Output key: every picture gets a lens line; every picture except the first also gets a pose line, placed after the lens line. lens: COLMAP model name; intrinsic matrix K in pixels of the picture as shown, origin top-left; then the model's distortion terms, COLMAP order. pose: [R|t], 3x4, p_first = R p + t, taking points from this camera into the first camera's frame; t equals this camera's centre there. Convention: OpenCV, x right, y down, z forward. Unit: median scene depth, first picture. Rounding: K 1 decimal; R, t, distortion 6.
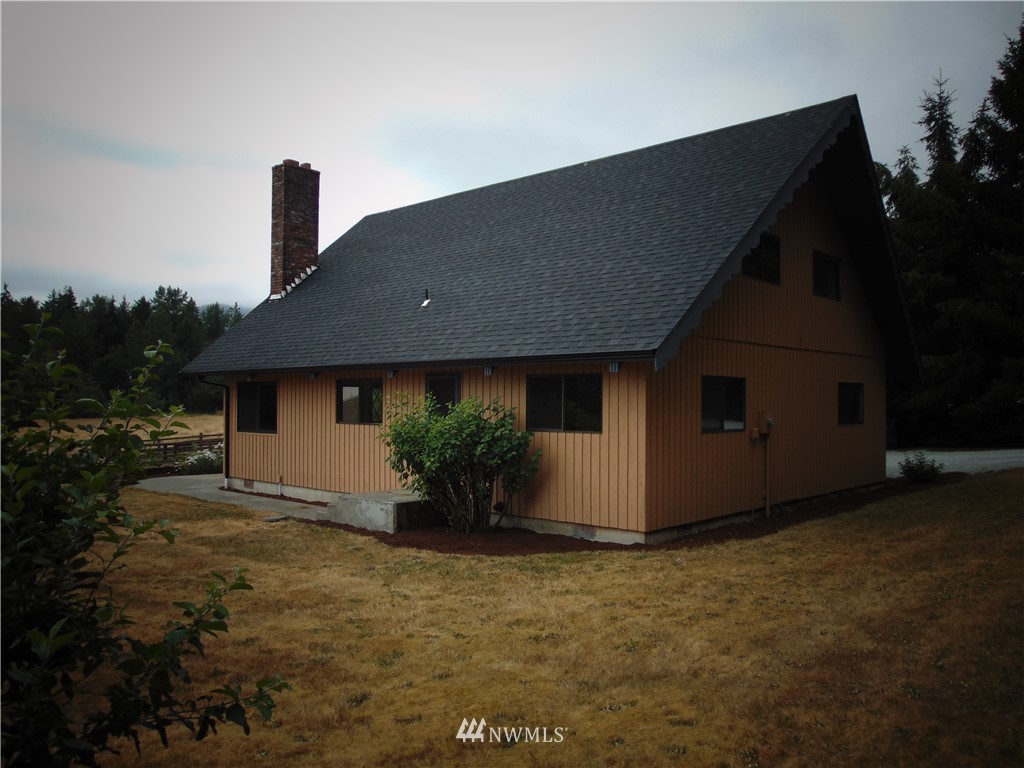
lens RADIAL K [[820.5, 0, 508.5], [0, 820.5, 383.2], [0, 0, 1]] dist [-0.003207, 0.011093]
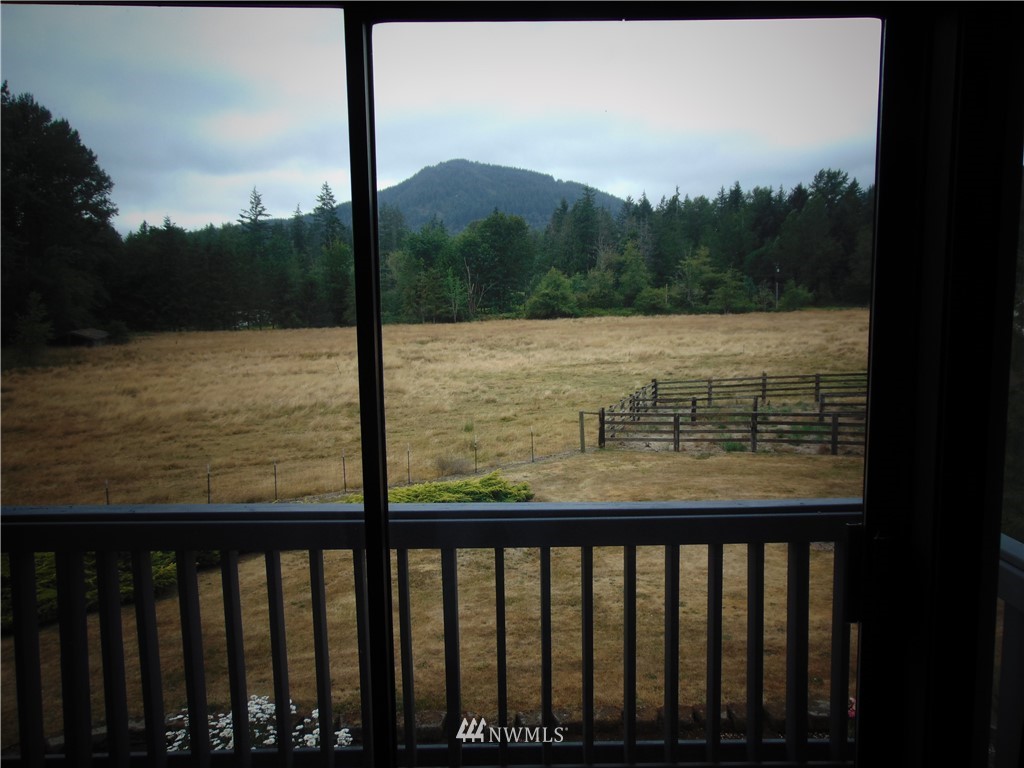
lens RADIAL K [[776.2, 0, 511.3], [0, 776.2, 390.2], [0, 0, 1]] dist [-0.031380, 0.079234]
pose [[0.693375, 0.076661, -0.716487, -0.007577], [0.039162, 0.988846, 0.143701, -0.009253], [0.719512, -0.127698, 0.682639, 0.103928]]
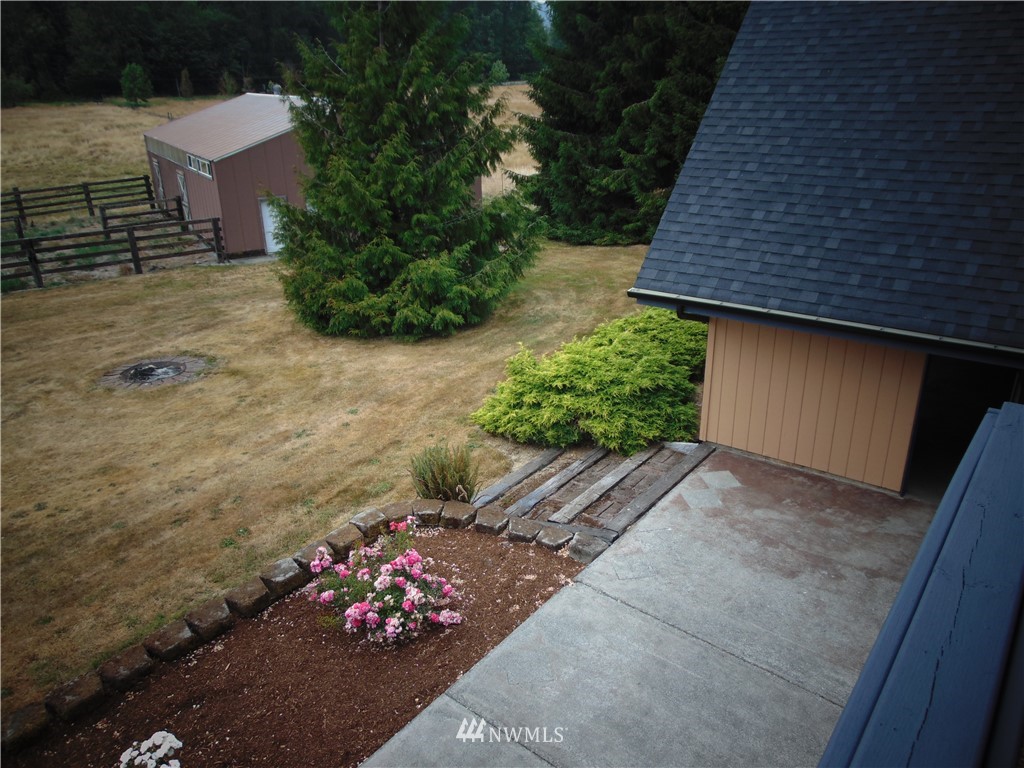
lens RADIAL K [[776.2, 0, 520.5], [0, 776.2, 387.0], [0, 0, 1]] dist [-0.031380, 0.079234]
pose [[0.995066, -0.051990, 0.084502, -0.015183], [0.013608, 0.915176, 0.402825, -0.008673], [-0.098277, -0.399687, 0.911368, 0.109944]]
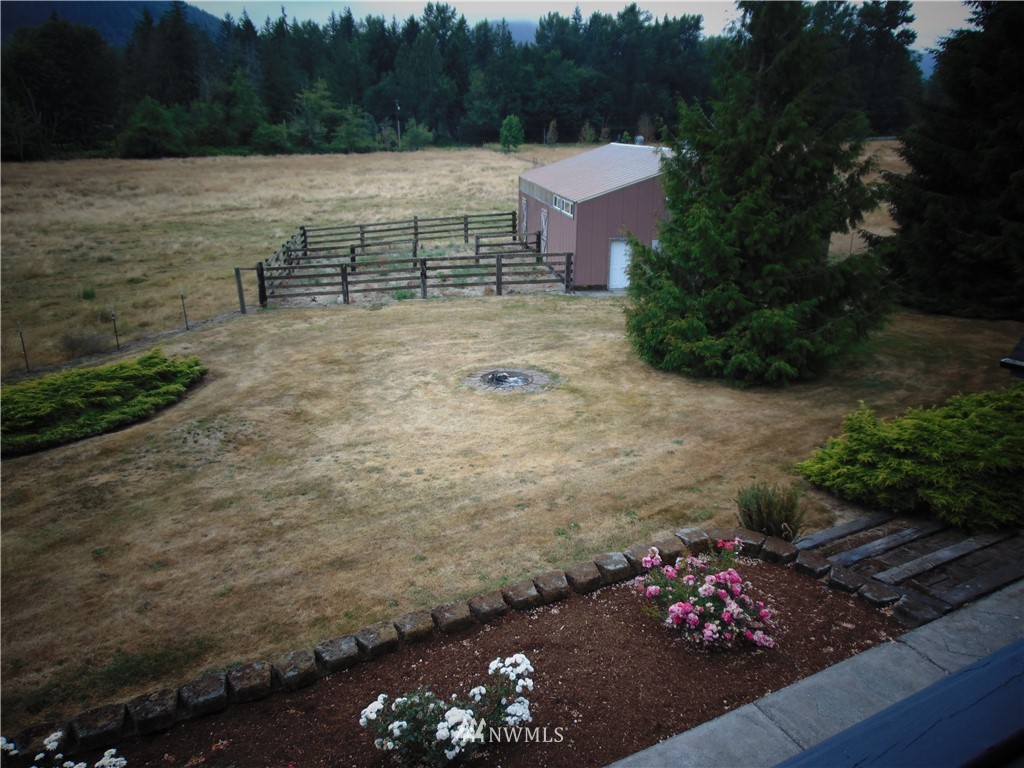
lens RADIAL K [[776.2, 0, 516.5], [0, 776.2, 389.1], [0, 0, 1]] dist [-0.031380, 0.079234]
pose [[0.947891, 0.103099, -0.301451, -0.016984], [0.008004, 0.938187, 0.346035, -0.009097], [0.318493, -0.330417, 0.888474, 0.105898]]
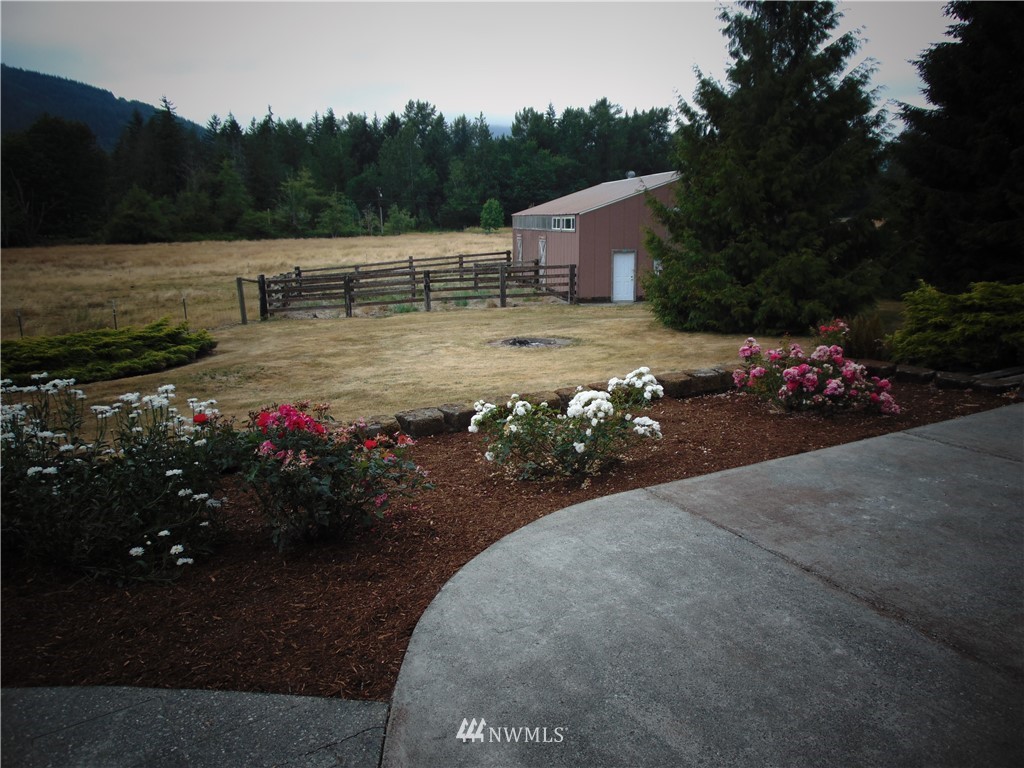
lens RADIAL K [[776.2, 0, 517.8], [0, 776.2, 389.7], [0, 0, 1]] dist [-0.031380, 0.079234]
pose [[0.957648, 0.046036, -0.284237, -0.021088], [0.023079, 0.971689, 0.235133, 0.004453], [0.287015, -0.231734, 0.929474, 0.103247]]
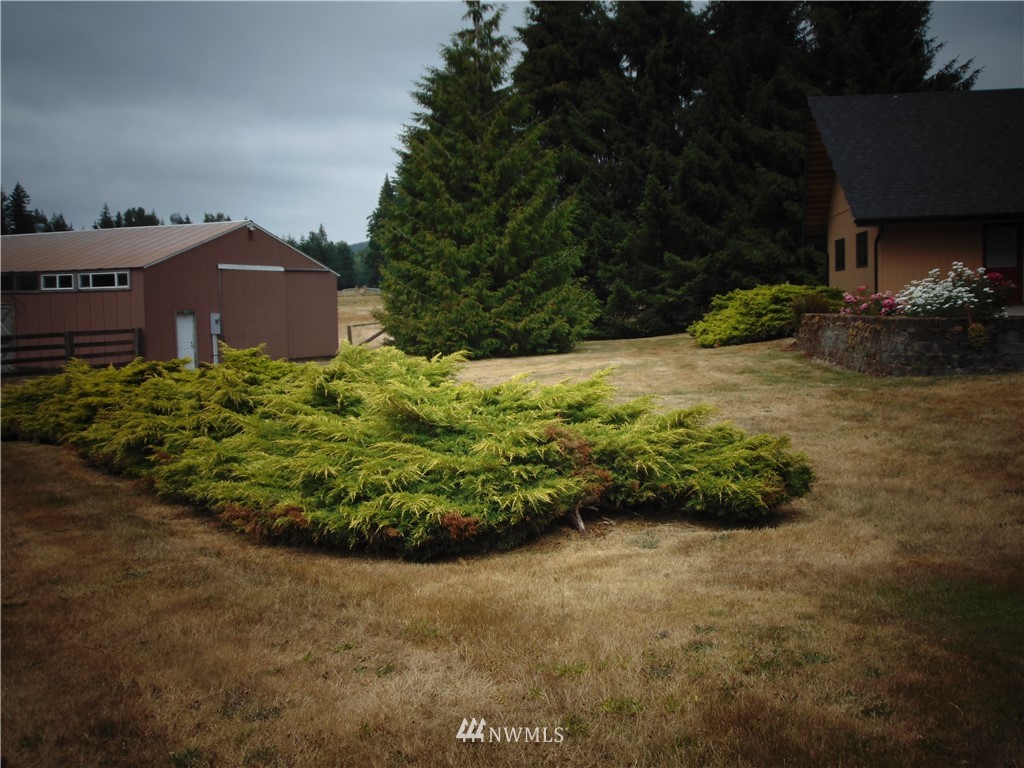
lens RADIAL K [[1162.5, 0, 512.8], [0, 1162.5, 379.3], [0, 0, 1]] dist [0.024742, 0.000000]
pose [[0.808558, -0.053049, 0.586021, -0.104646], [0.006190, 0.996639, 0.081679, 0.009235], [-0.588384, -0.062415, 0.806169, 0.072137]]
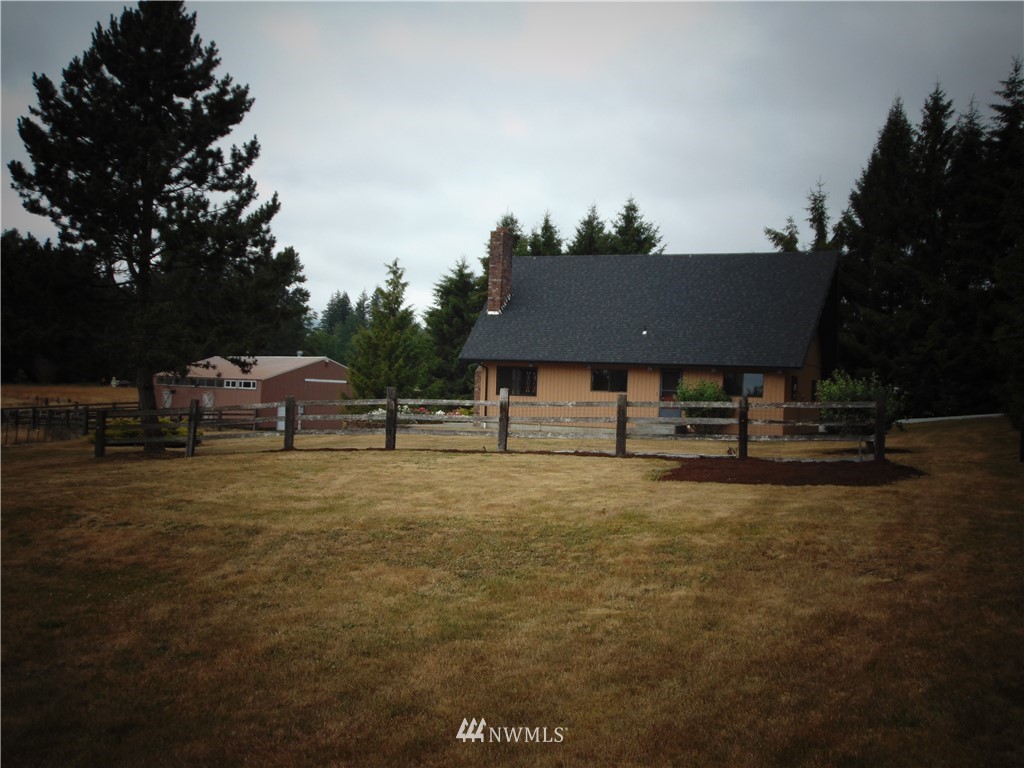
lens RADIAL K [[1078.3, 0, 517.2], [0, 1078.3, 387.2], [0, 0, 1]] dist [0.019647, 0.000000]
pose [[0.942438, 0.036602, 0.332373, -0.084857], [-0.044203, 0.998905, 0.015336, 0.000594], [-0.331447, -0.029145, 0.943023, -0.092731]]
